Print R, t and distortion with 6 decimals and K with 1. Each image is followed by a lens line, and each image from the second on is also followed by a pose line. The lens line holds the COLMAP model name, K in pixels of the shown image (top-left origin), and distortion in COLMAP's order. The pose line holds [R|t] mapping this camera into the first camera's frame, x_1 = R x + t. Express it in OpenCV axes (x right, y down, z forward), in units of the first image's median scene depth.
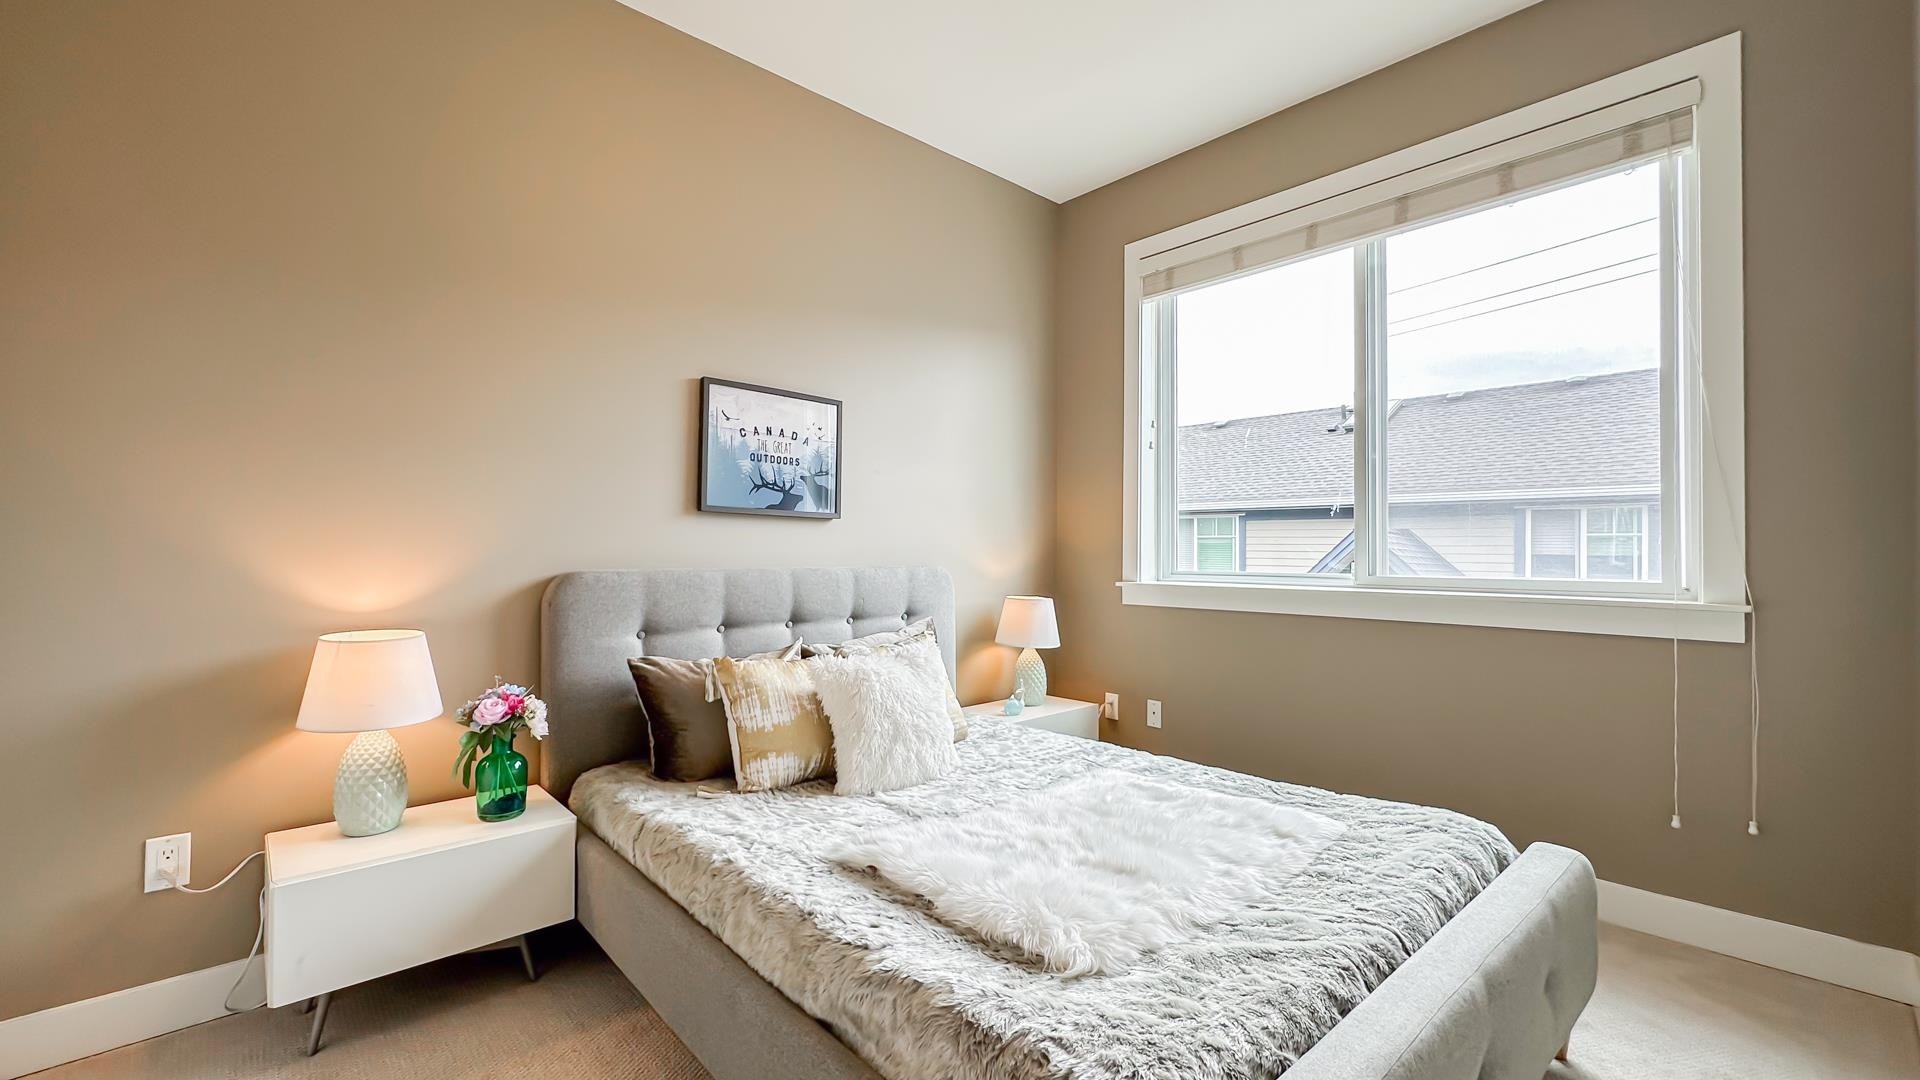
lens RADIAL K [[799.9, 0, 959.4], [0, 799.9, 522.1], [0, 0, 1]] dist [-0.000139, 0.000037]
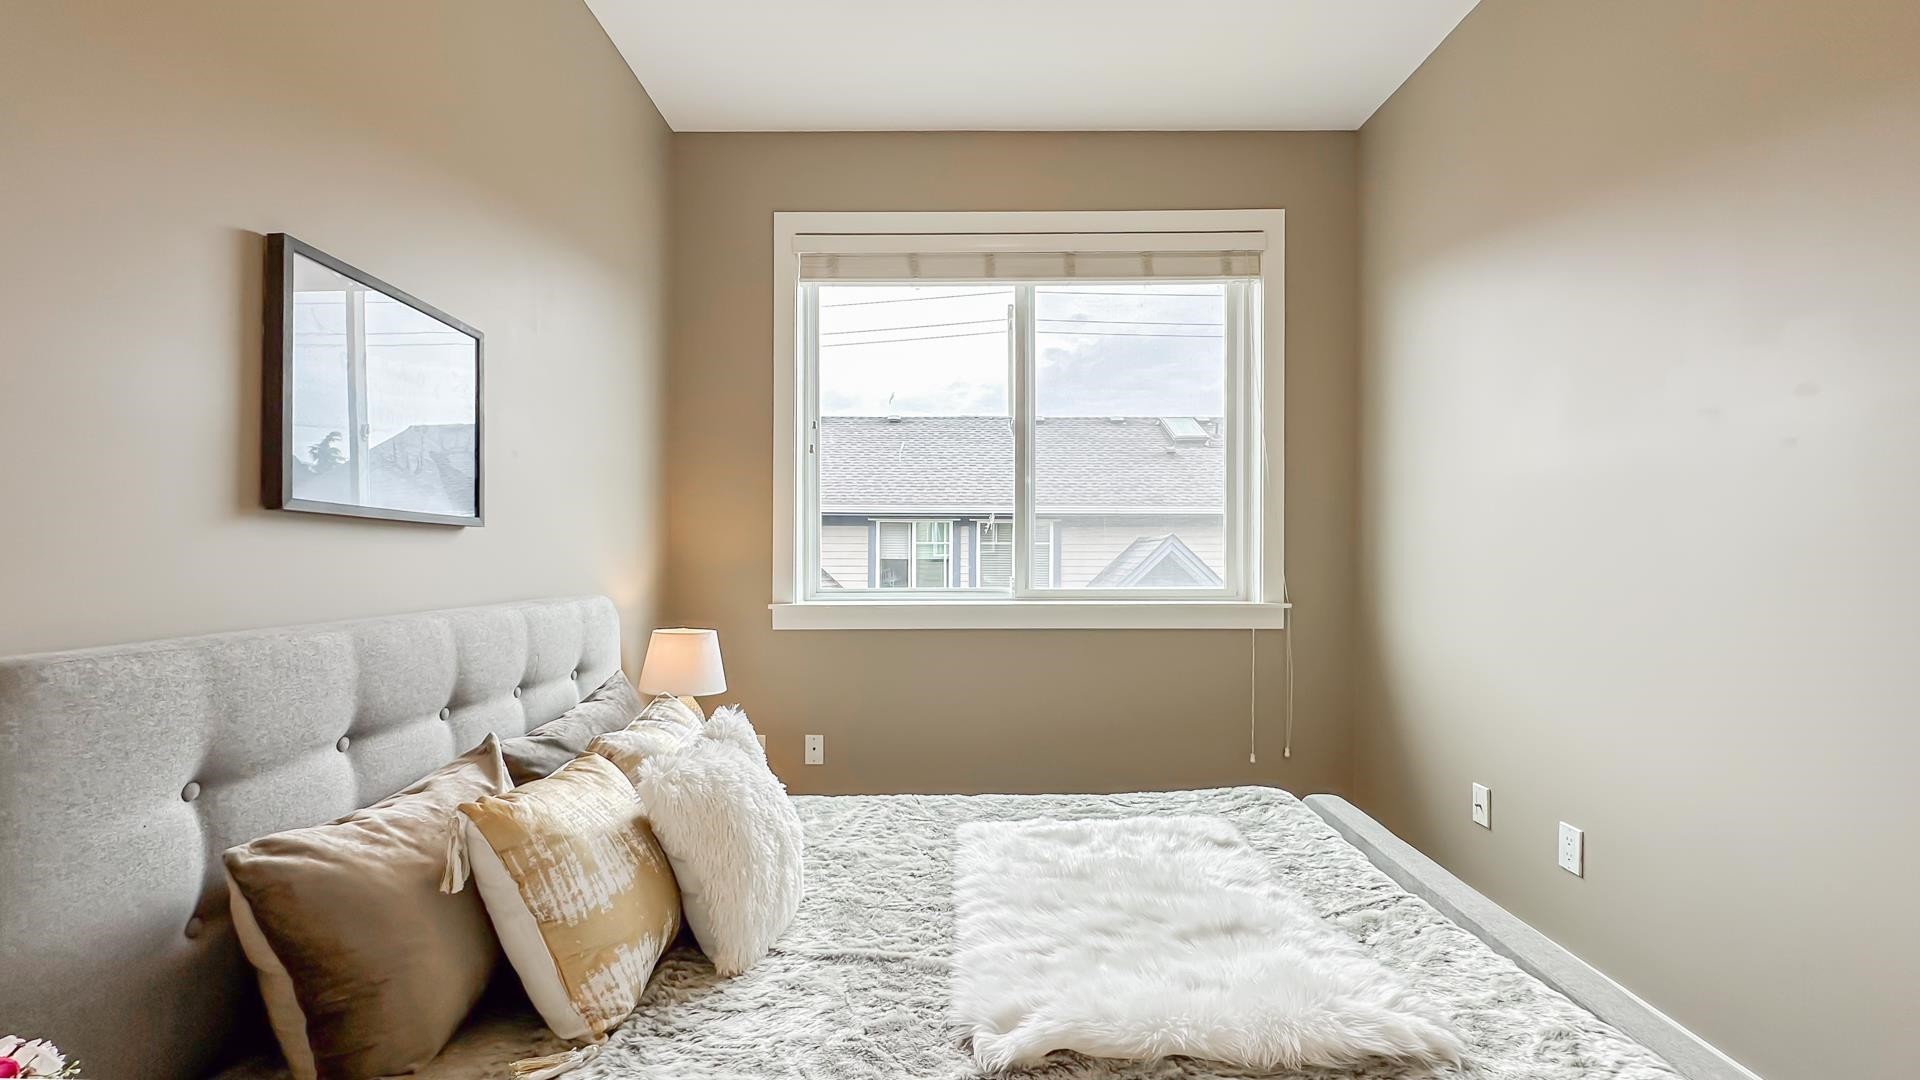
lens RADIAL K [[801.4, 0, 975.2], [0, 801.4, 542.7], [0, 0, 1]] dist [-0.002165, 0.000335]
pose [[0.667145, 0.005841, 0.744905, -0.408743], [-0.022545, 0.999670, 0.012353, -0.009912], [-0.744587, -0.025035, 0.667056, 0.364053]]
